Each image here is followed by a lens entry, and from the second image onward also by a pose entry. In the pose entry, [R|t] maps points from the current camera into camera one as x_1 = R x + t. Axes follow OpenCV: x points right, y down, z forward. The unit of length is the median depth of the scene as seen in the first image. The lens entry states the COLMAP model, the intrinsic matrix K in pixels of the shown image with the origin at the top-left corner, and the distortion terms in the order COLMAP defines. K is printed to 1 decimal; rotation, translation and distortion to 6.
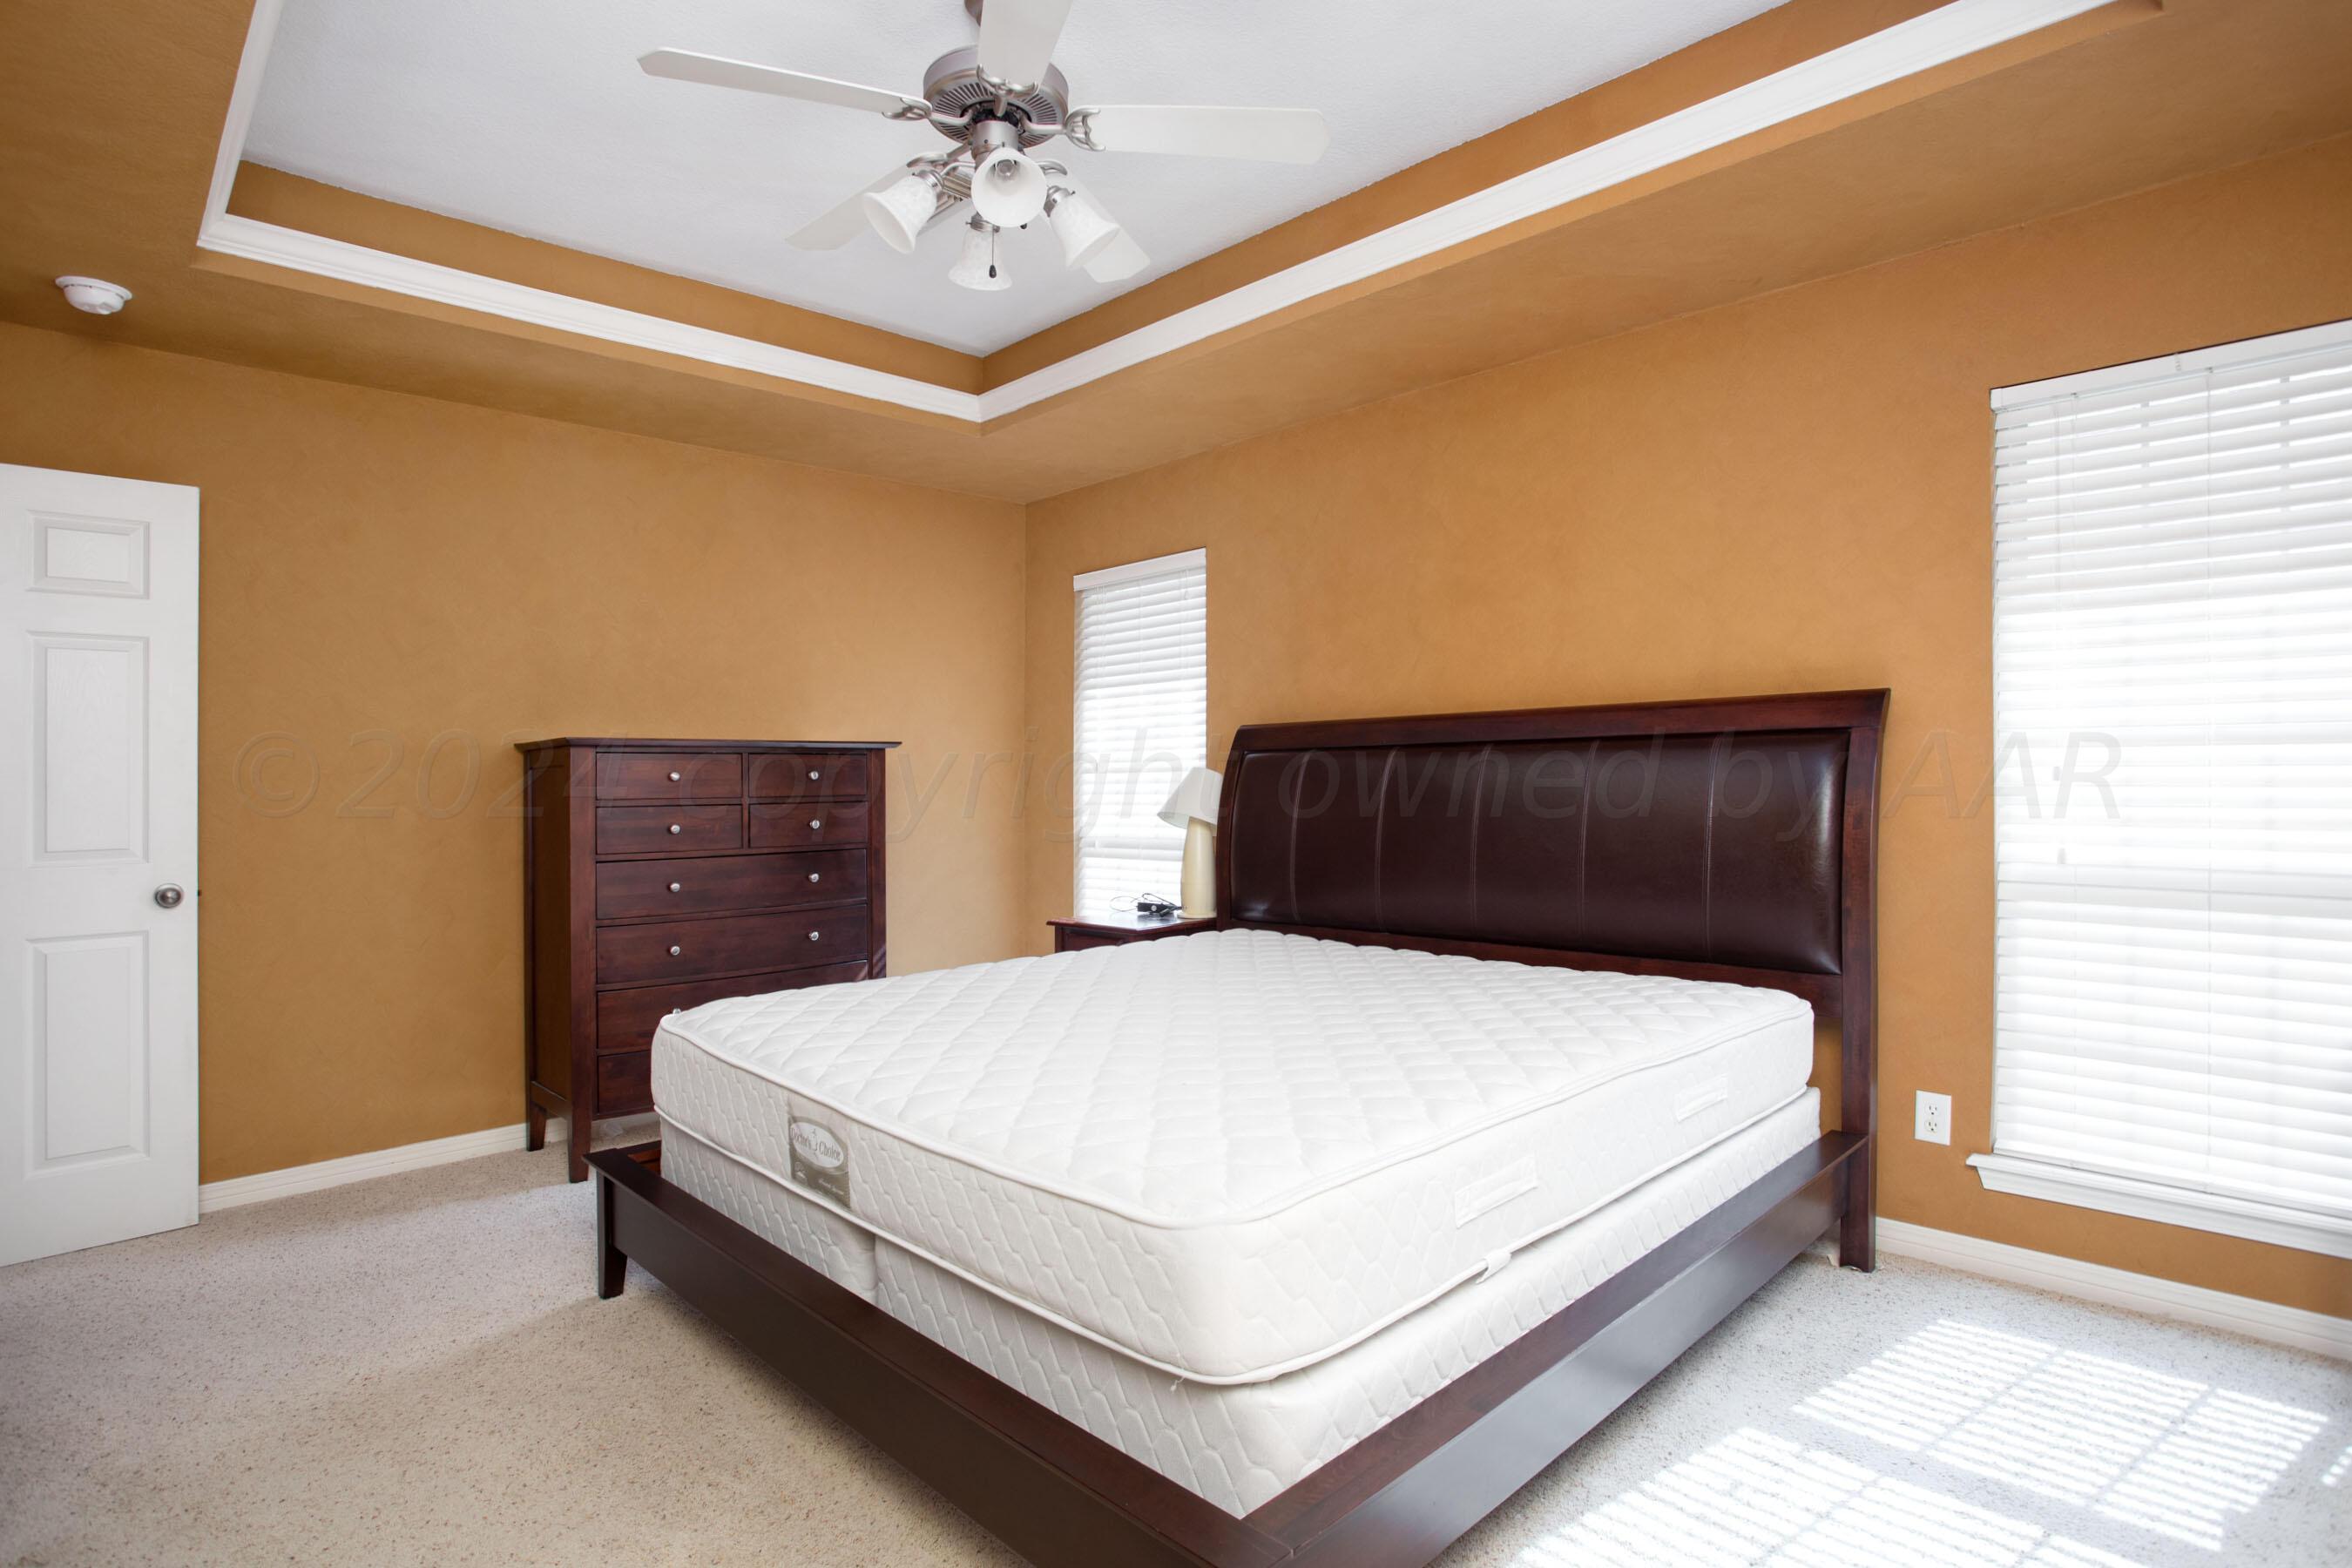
lens RADIAL K [[1213.8, 0, 1177.2], [0, 1213.8, 781.8], [0, 0, 1]] dist [-0.005747, -0.000222]
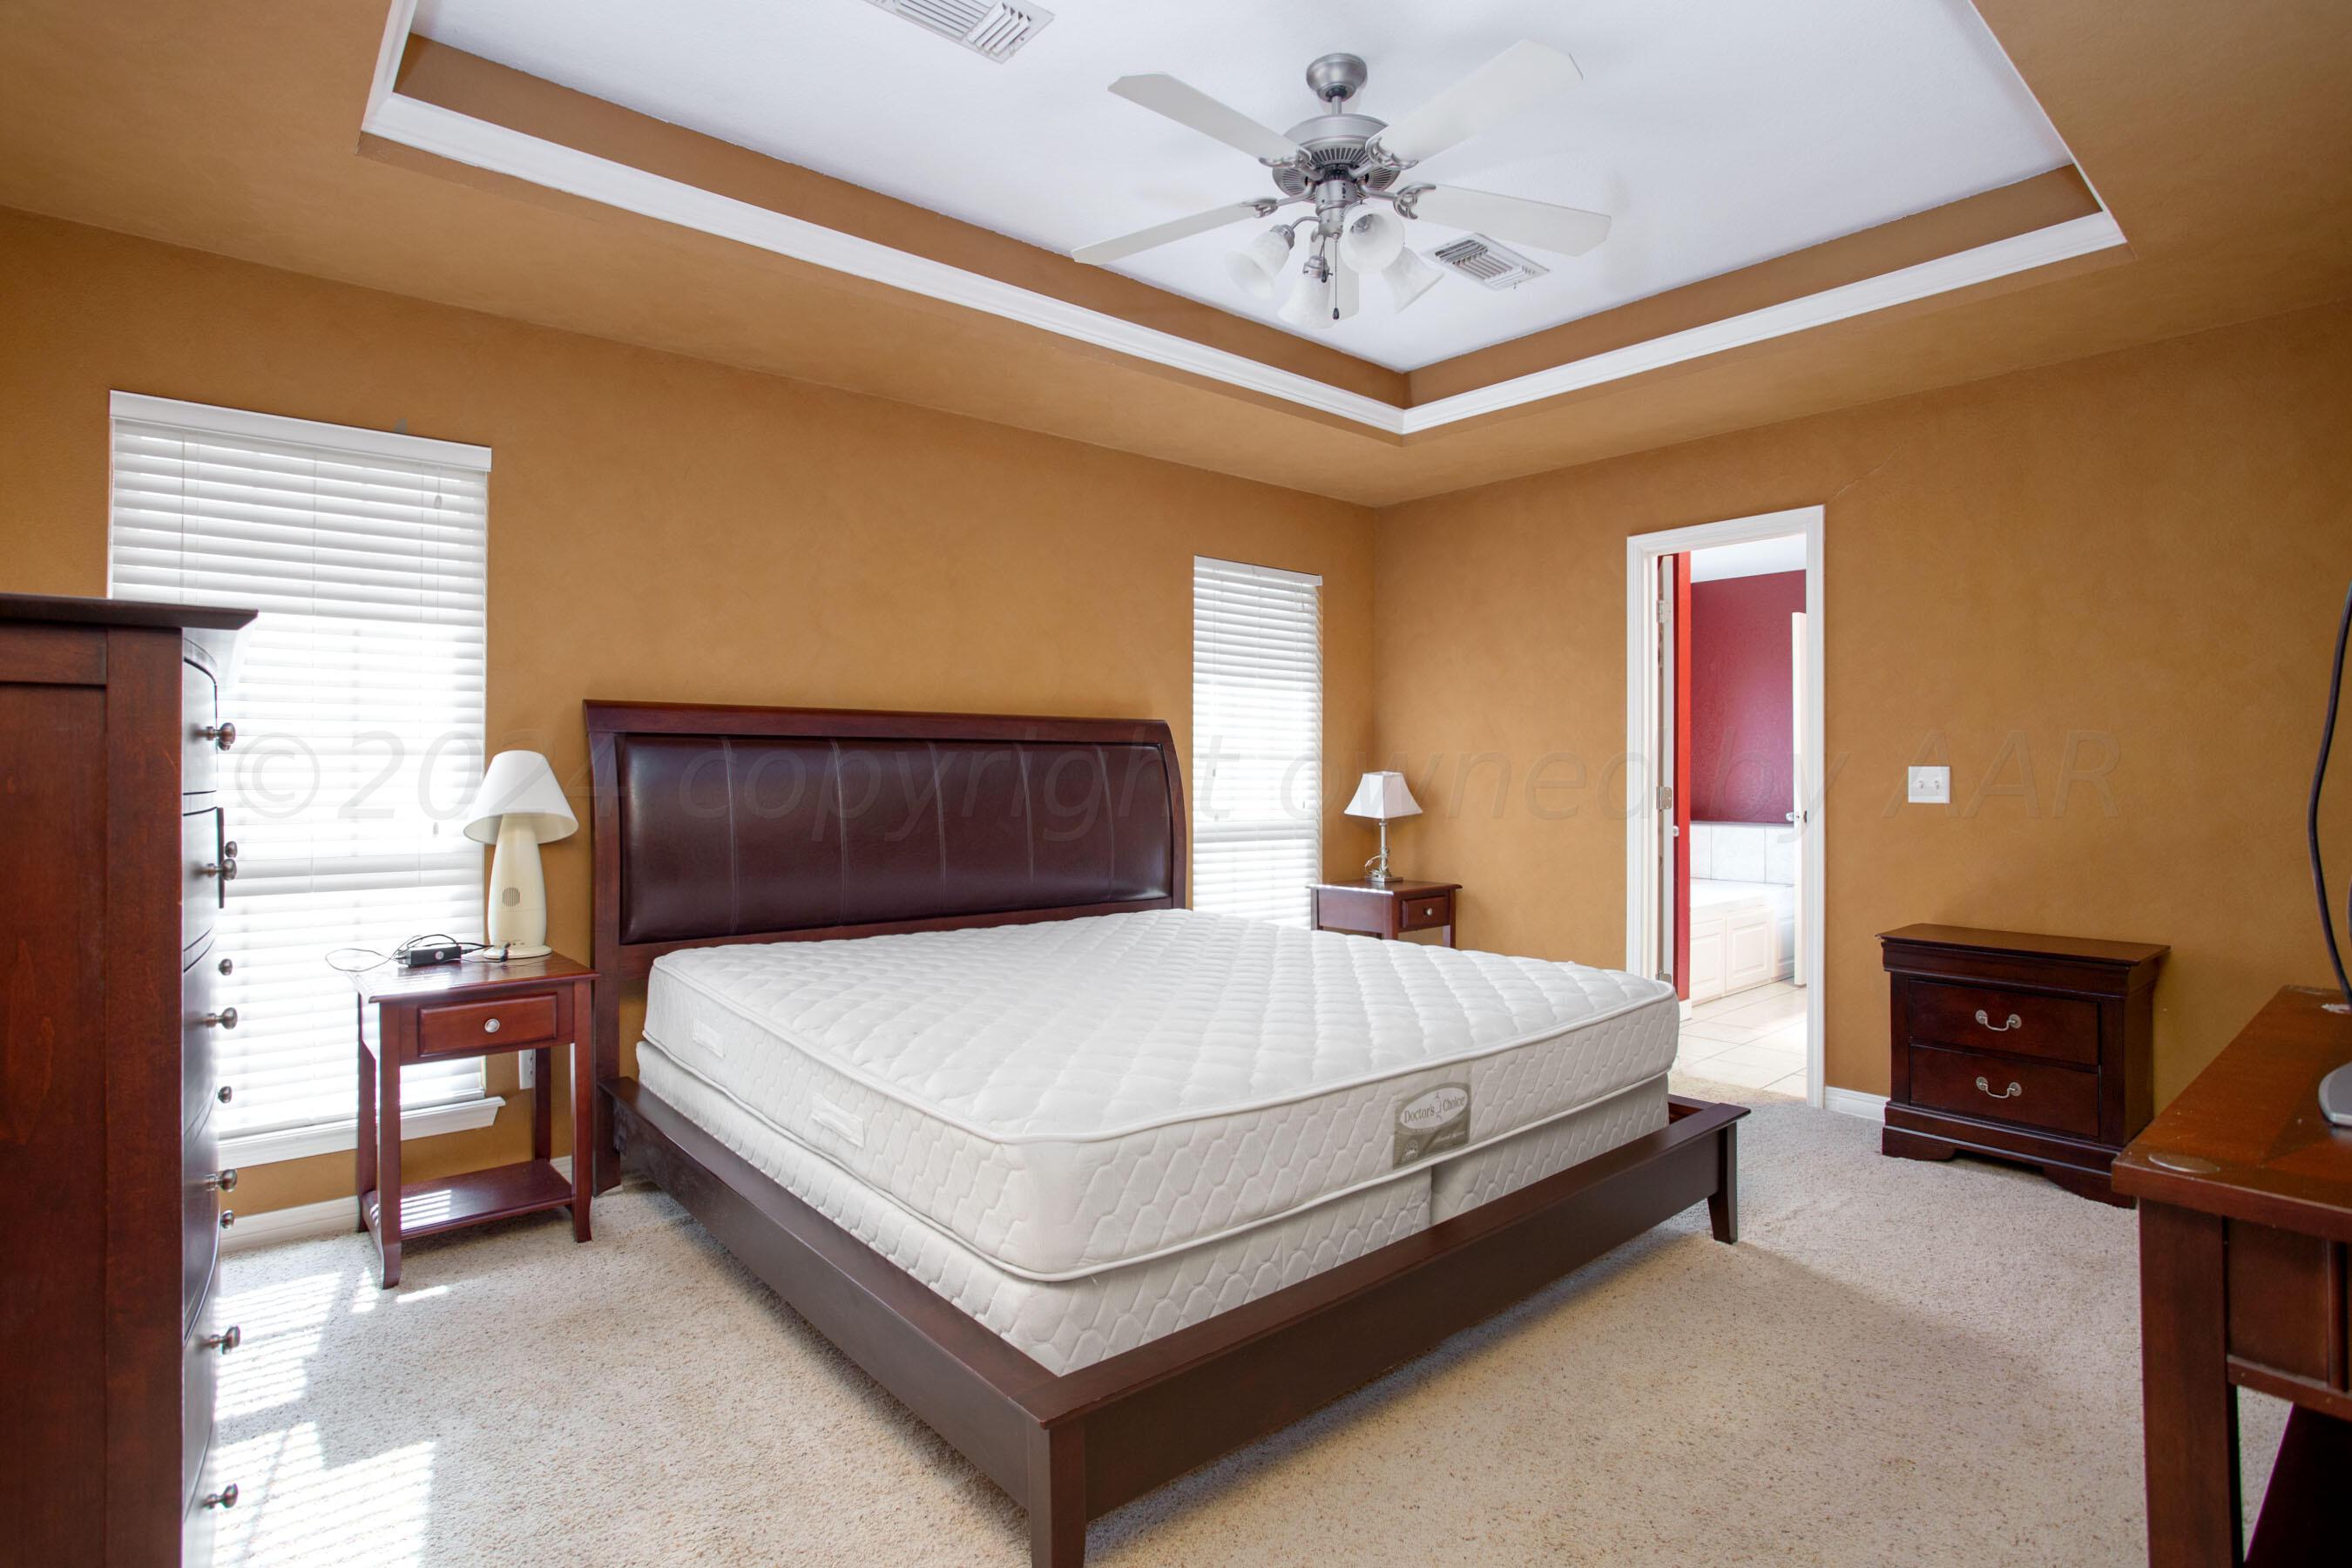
lens RADIAL K [[1144.5, 0, 1178.0], [0, 1144.5, 788.5], [0, 0, 1]] dist [-0.011692, 0.002214]
pose [[0.097201, 0.001409, 0.995264, -0.773605], [-0.002280, 0.999997, -0.001193, 0.013071], [-0.995262, -0.002153, 0.097204, 0.663672]]
